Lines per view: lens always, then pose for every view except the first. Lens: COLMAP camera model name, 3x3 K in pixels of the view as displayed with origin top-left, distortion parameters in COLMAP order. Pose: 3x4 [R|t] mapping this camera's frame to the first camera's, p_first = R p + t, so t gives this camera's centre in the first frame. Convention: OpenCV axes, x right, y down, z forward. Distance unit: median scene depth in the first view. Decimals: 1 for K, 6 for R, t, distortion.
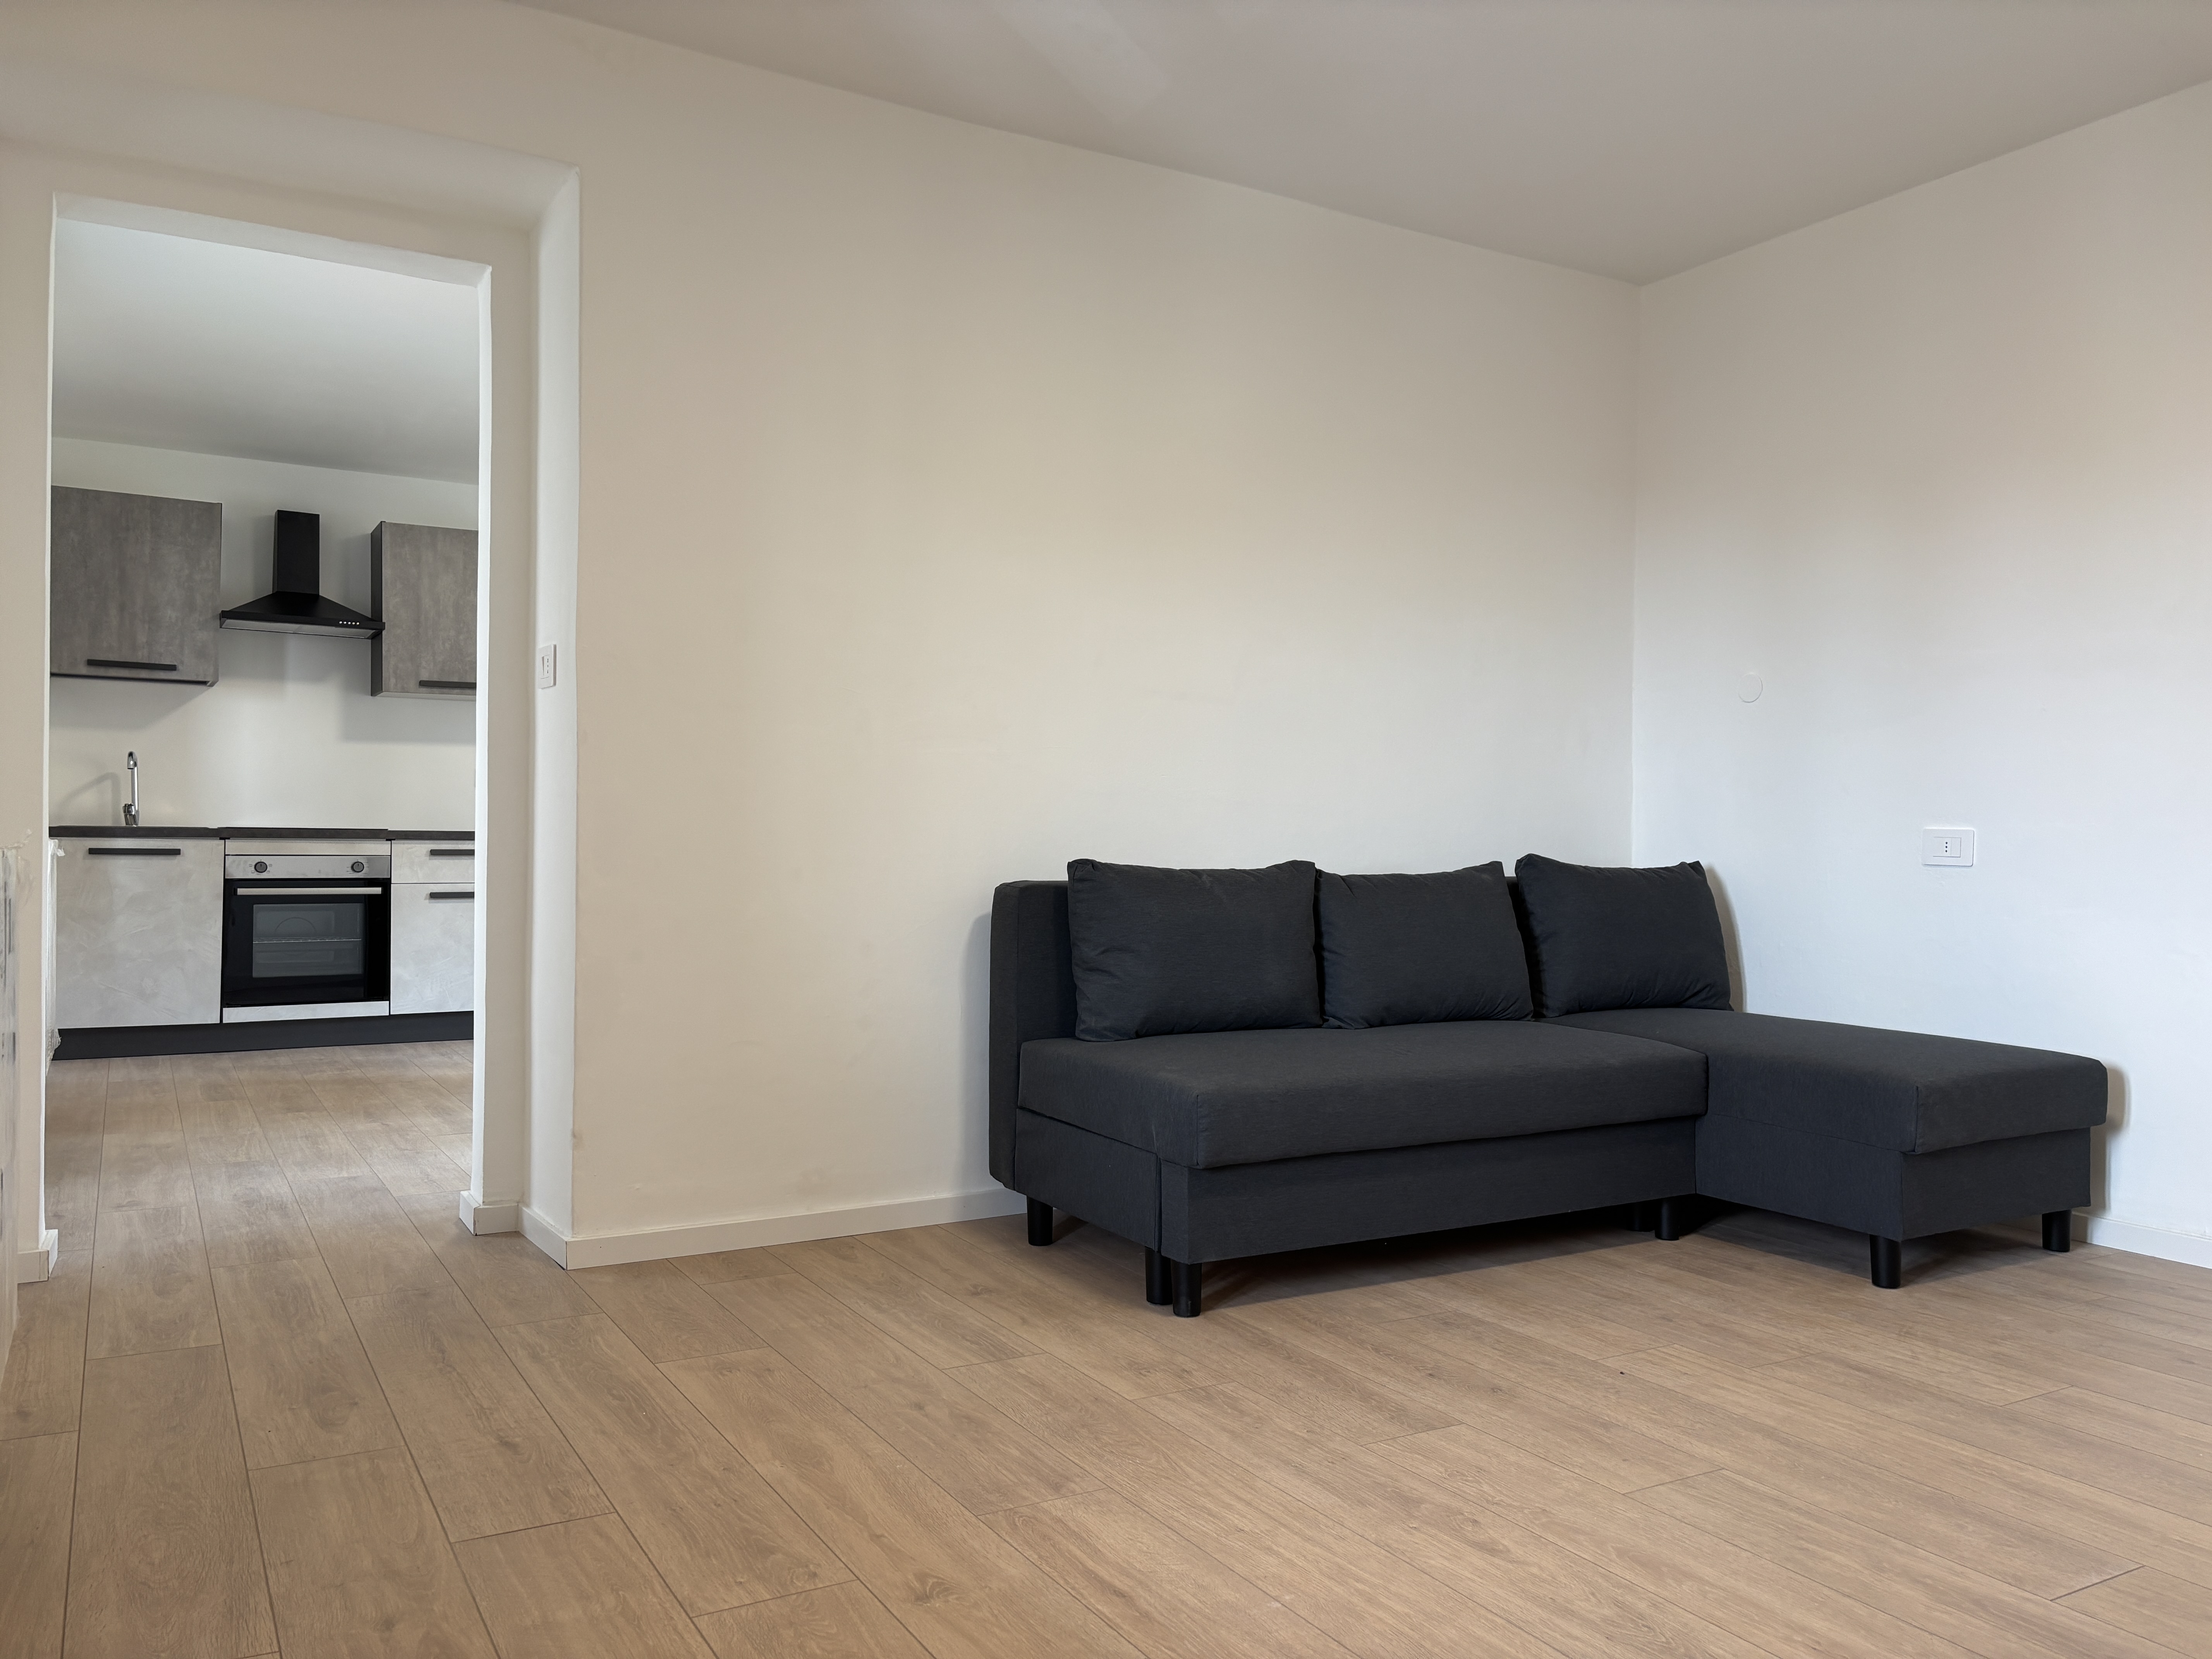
lens RADIAL K [[1658.1, 0, 1111.9], [0, 1658.1, 836.9], [0, 0, 1]] dist [0.044618, -0.051218]
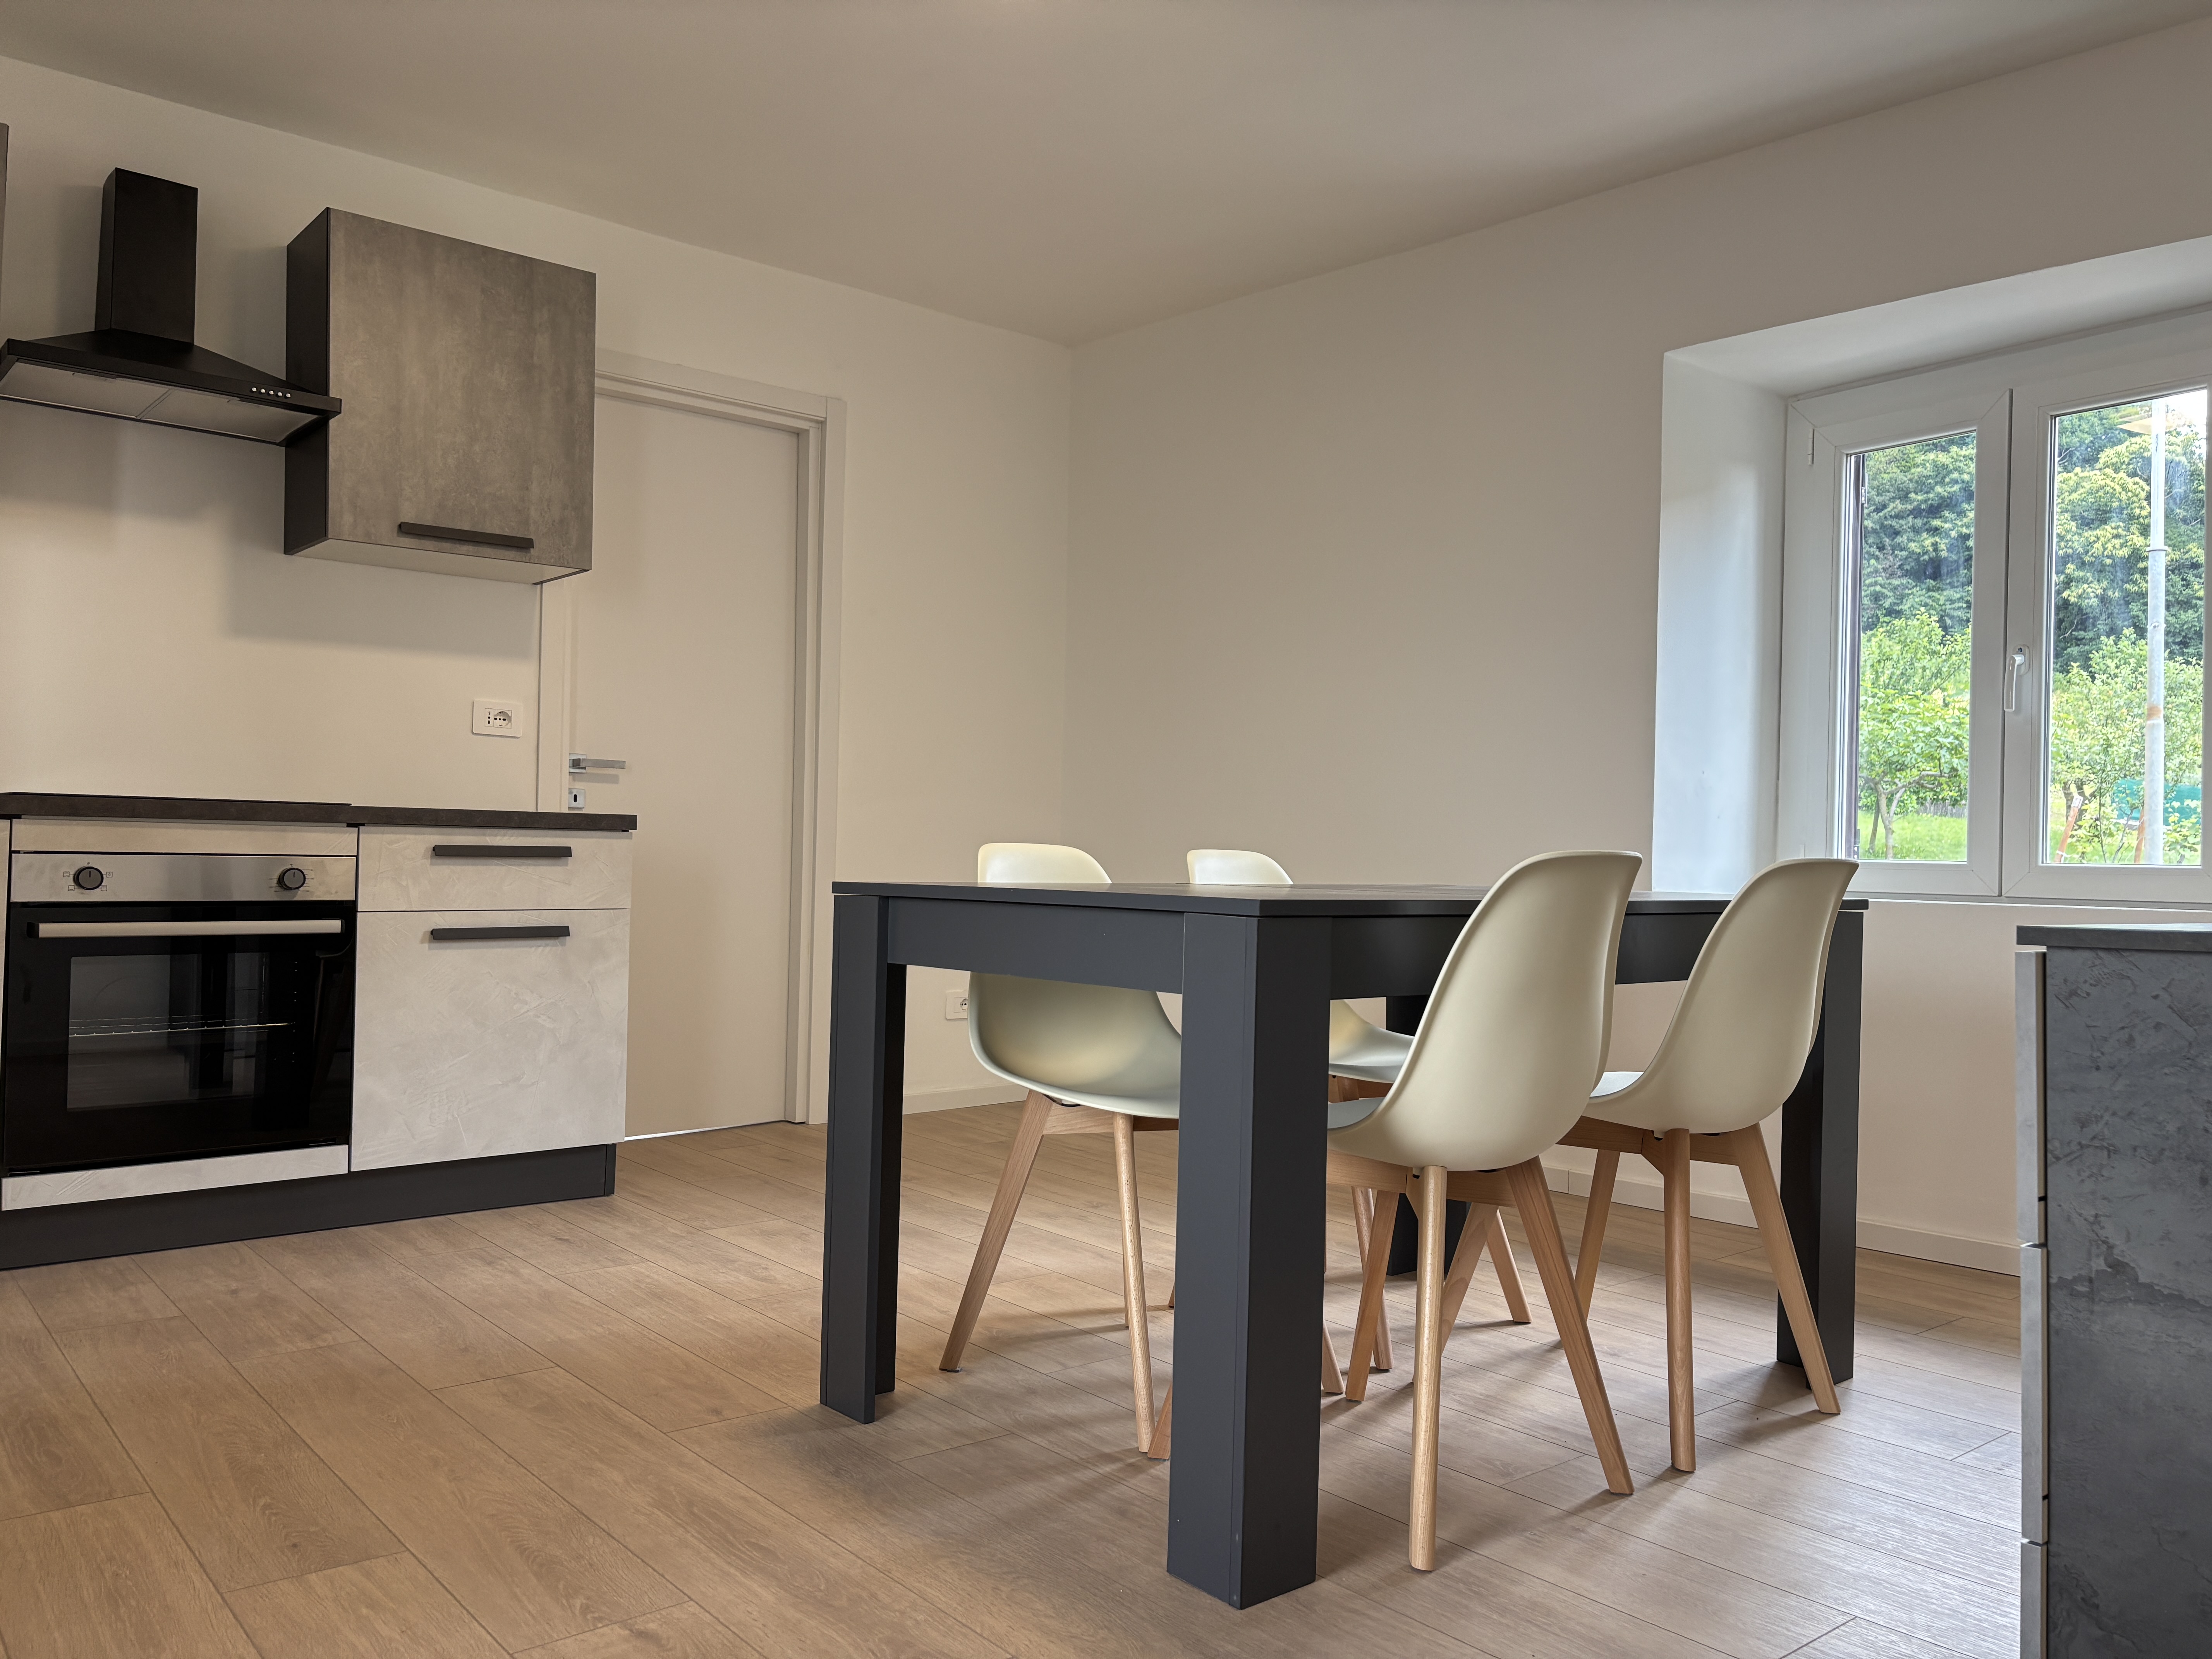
lens RADIAL K [[1658.1, 0, 1115.5], [0, 1658.1, 845.1], [0, 0, 1]] dist [0.044618, -0.051218]
pose [[0.986663, 0.015656, 0.162019, -0.293203], [-0.016558, 0.999854, 0.004218, 0.001751], [-0.161929, -0.006844, 0.986779, 0.472707]]
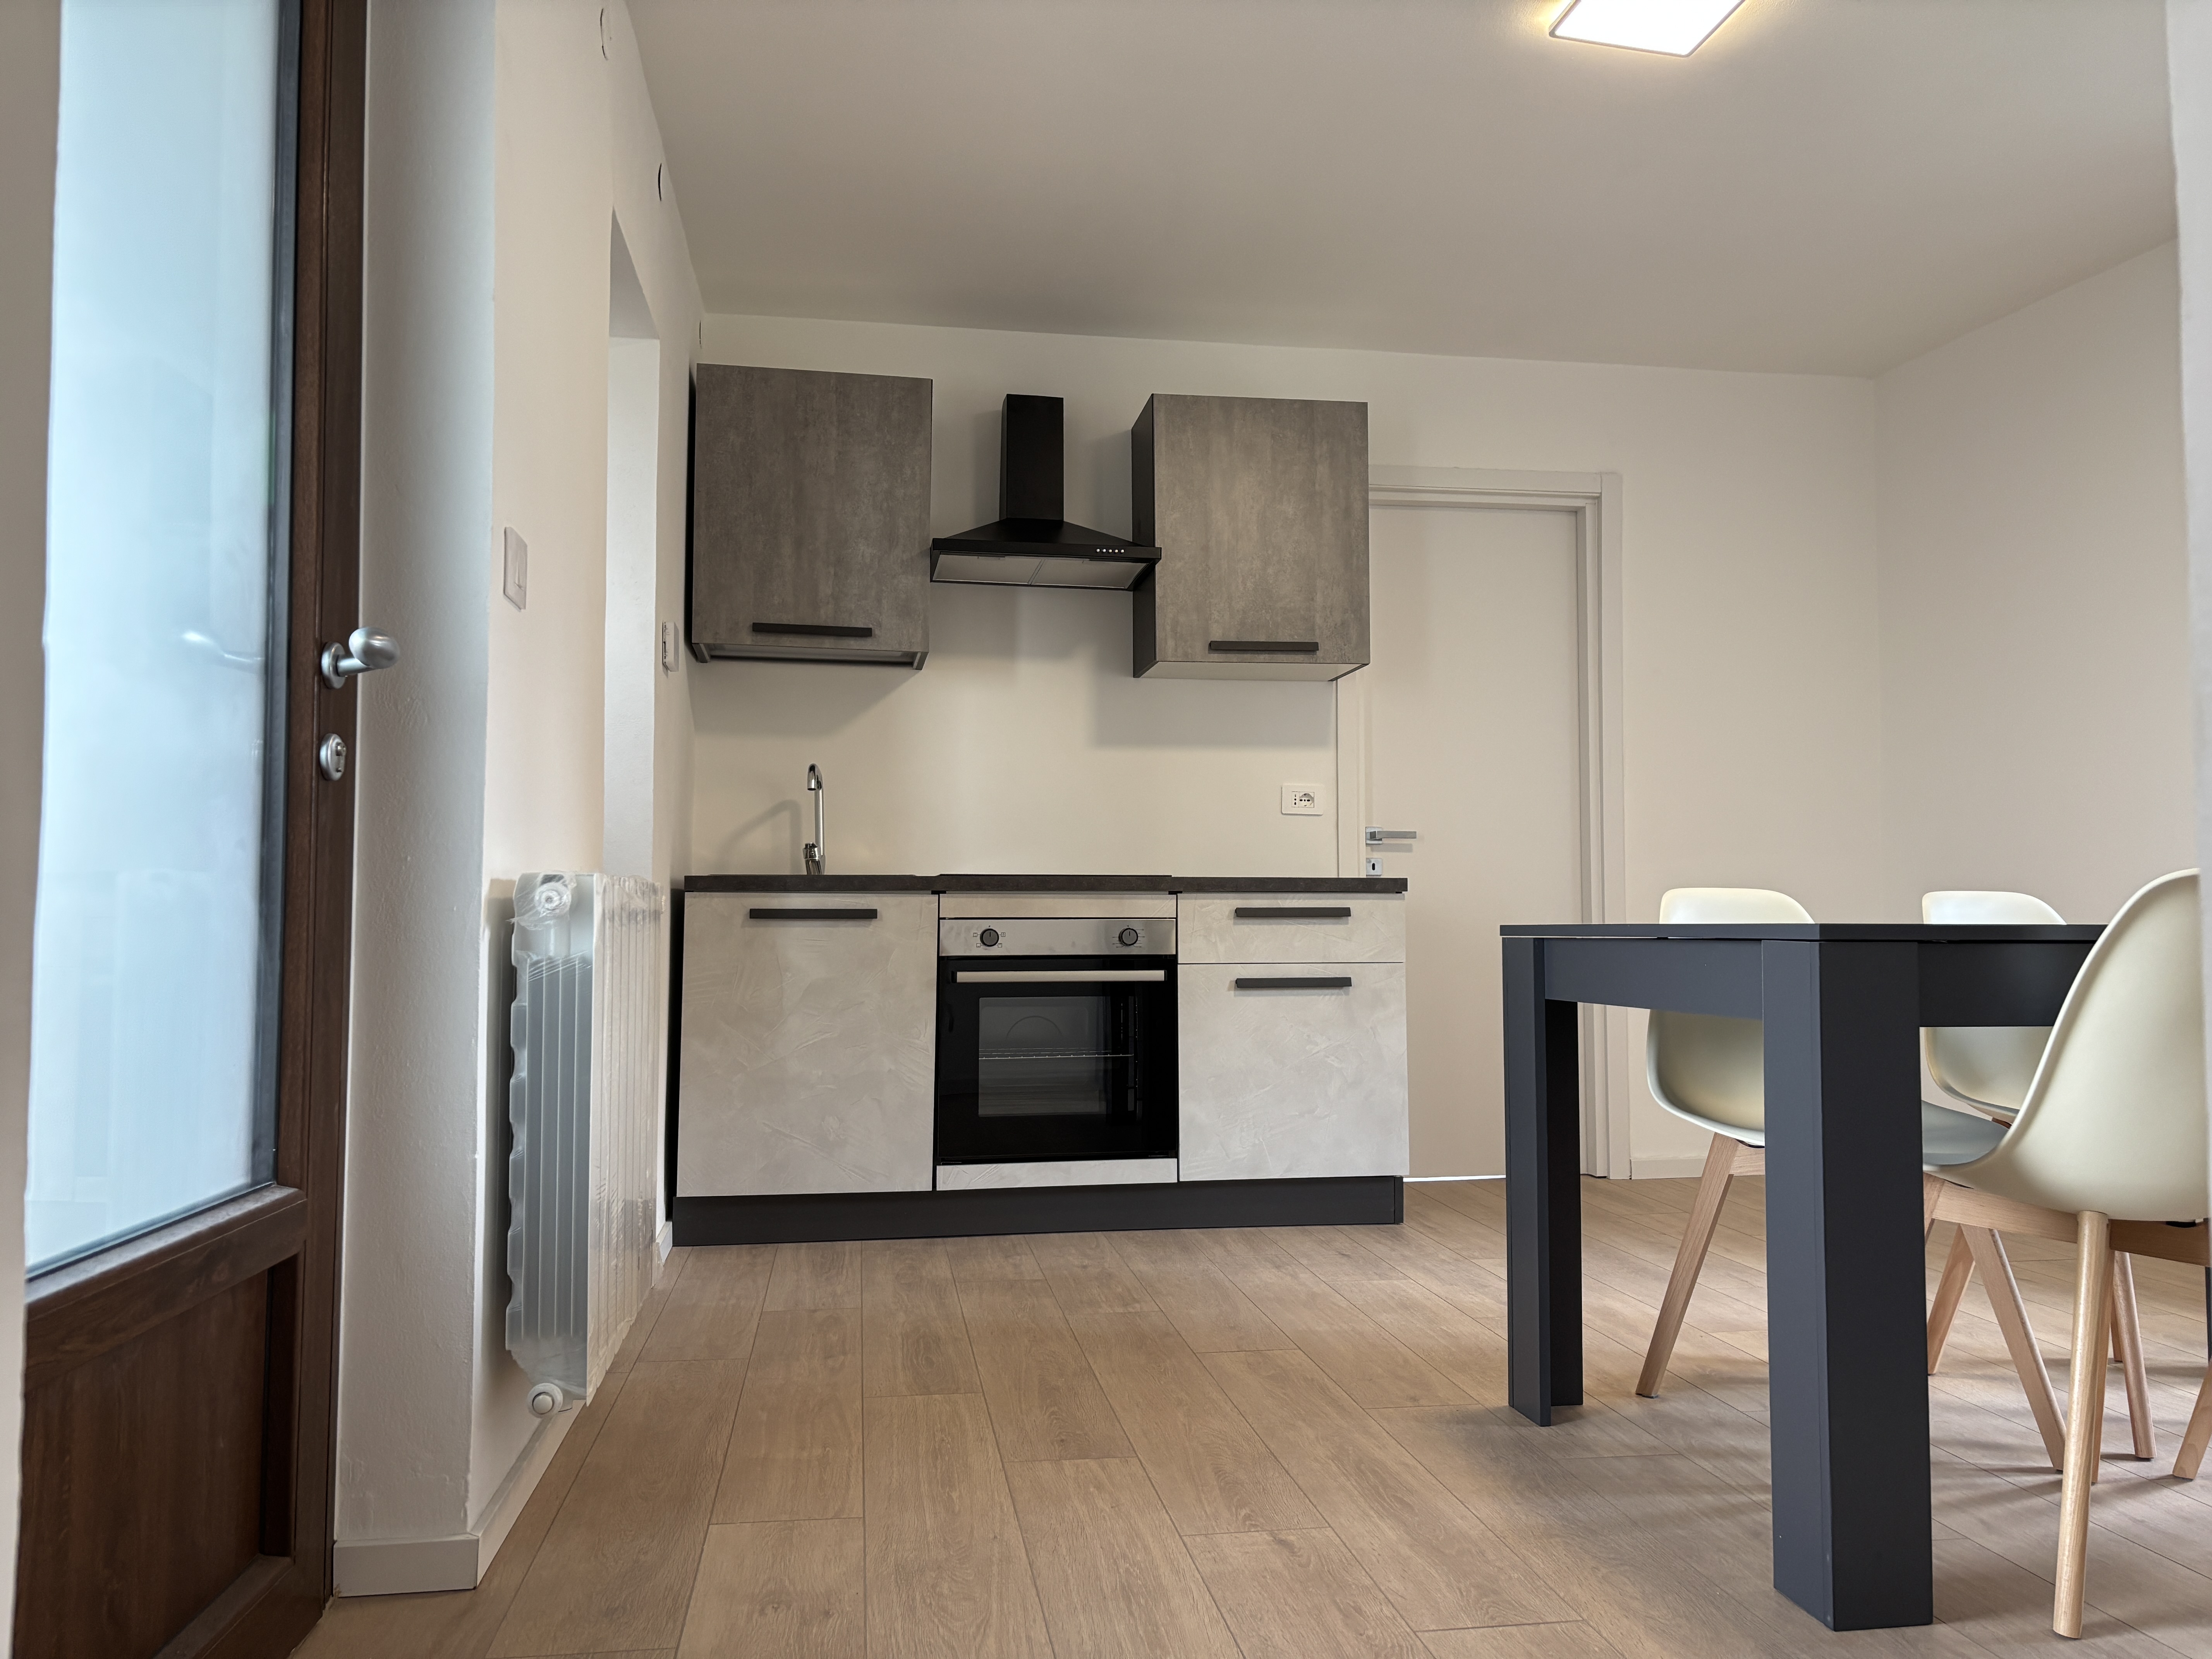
lens RADIAL K [[1658.1, 0, 1117.8], [0, 1658.1, 841.4], [0, 0, 1]] dist [0.044618, -0.051218]
pose [[0.929726, -0.023307, -0.367513, -0.232358], [0.008496, 0.999087, -0.041868, 0.008210], [0.368154, 0.035803, 0.929075, 0.433720]]
